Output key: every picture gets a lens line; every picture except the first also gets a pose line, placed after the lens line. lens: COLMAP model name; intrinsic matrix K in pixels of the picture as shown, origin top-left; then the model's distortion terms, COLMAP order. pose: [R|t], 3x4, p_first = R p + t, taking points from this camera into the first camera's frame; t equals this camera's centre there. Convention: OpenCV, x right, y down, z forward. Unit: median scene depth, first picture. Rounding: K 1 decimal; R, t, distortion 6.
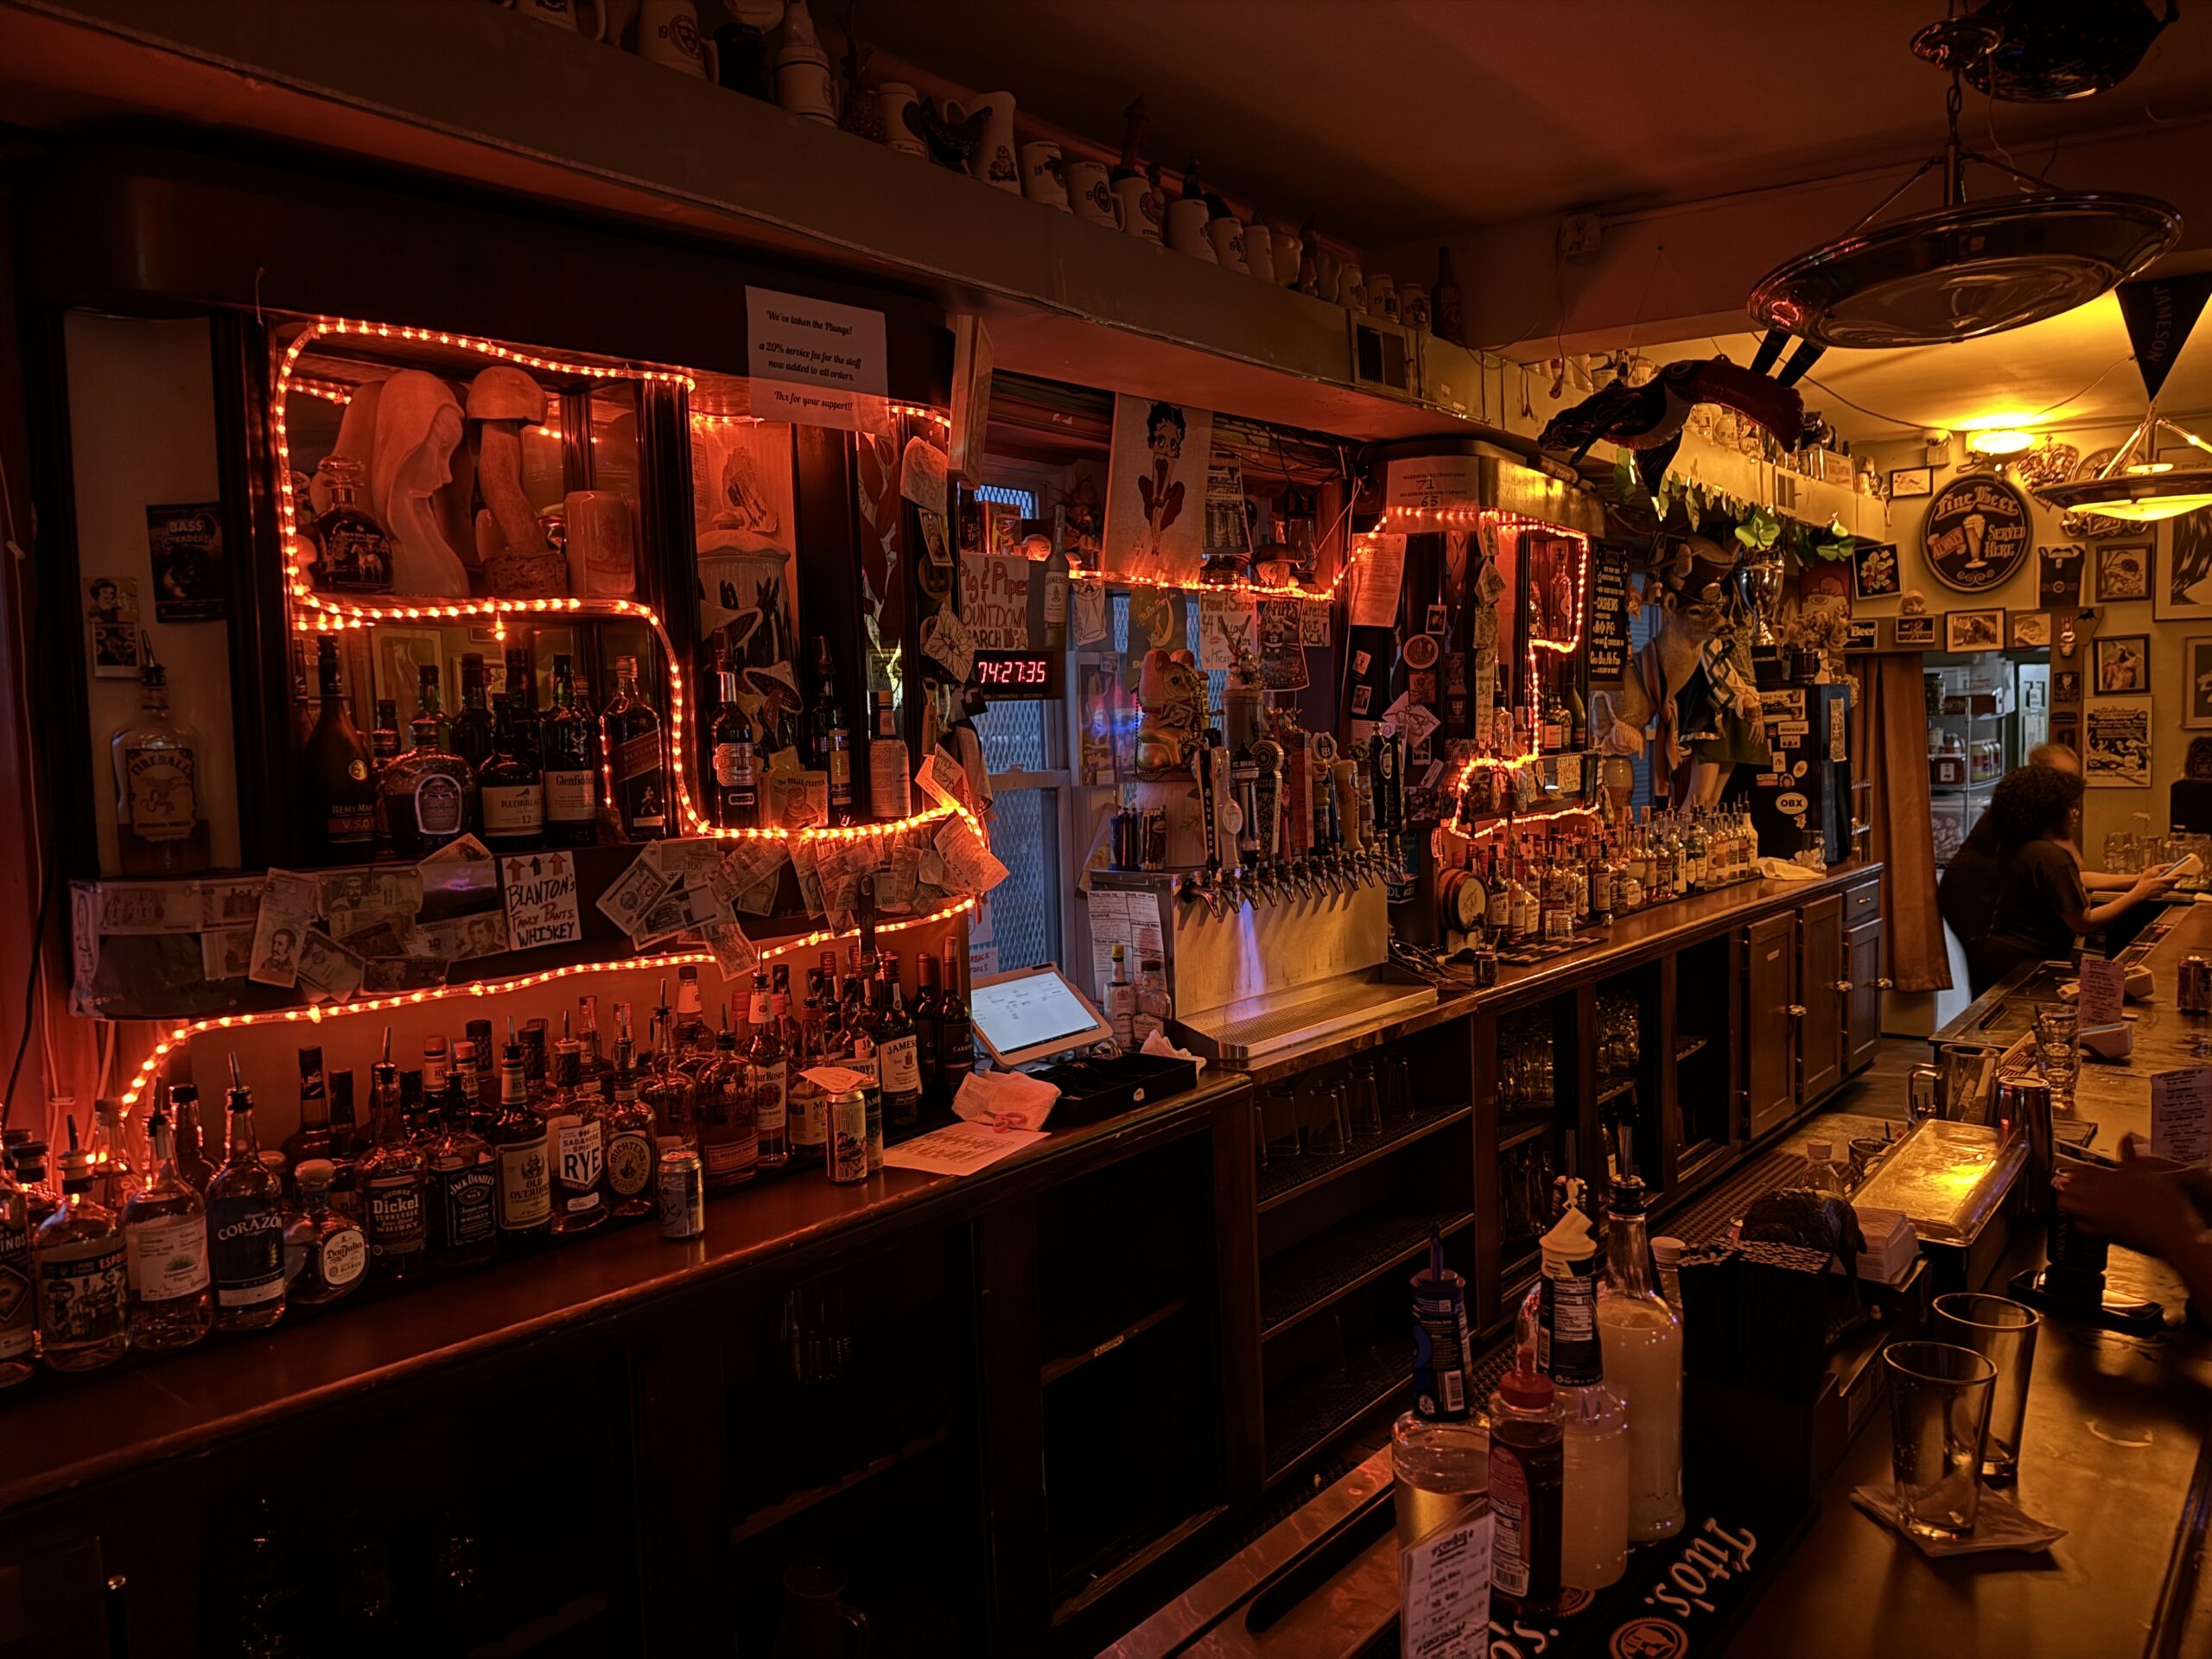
lens RADIAL K [[1529.3, 0, 1126.5], [0, 1529.3, 832.0], [0, 0, 1]] dist [0.104976, -0.135703]
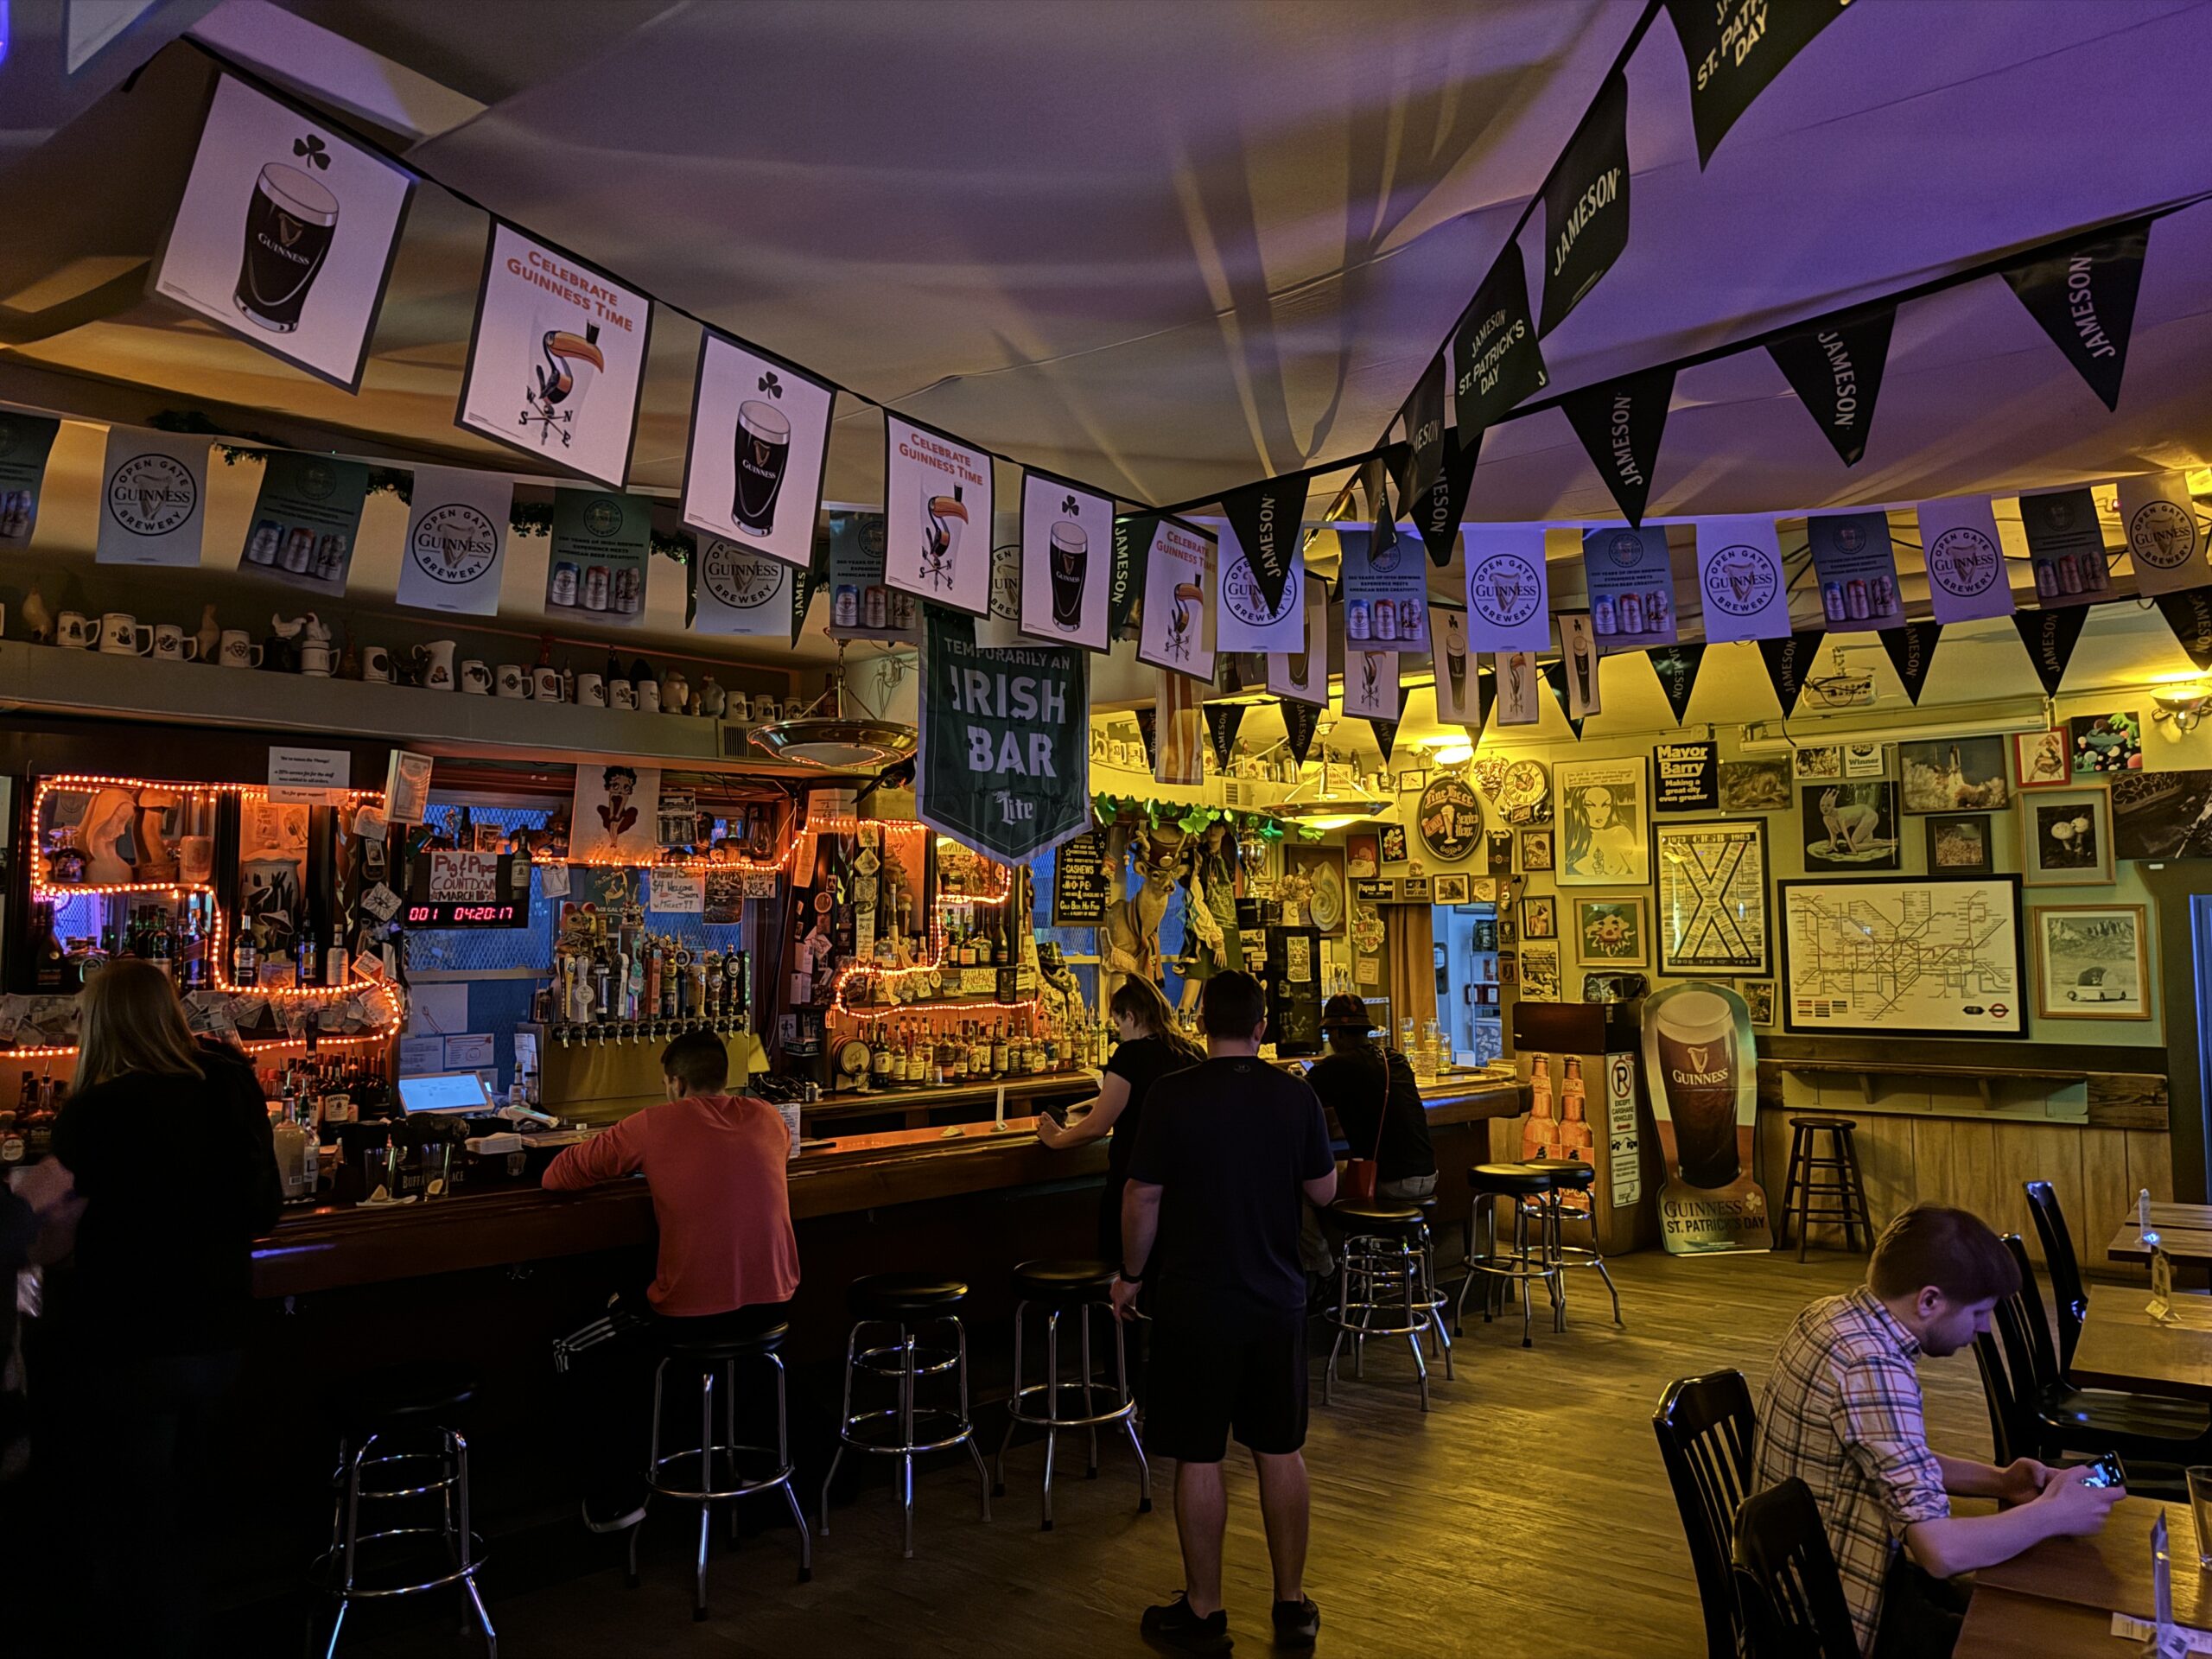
lens RADIAL K [[1529.3, 0, 1126.5], [0, 1529.3, 832.0], [0, 0, 1]] dist [0.104976, -0.135703]
pose [[0.991590, 0.014834, -0.128568, 0.731537], [-0.032635, 0.989967, -0.137480, 0.024648], [0.125239, 0.140519, 0.982125, -0.600137]]
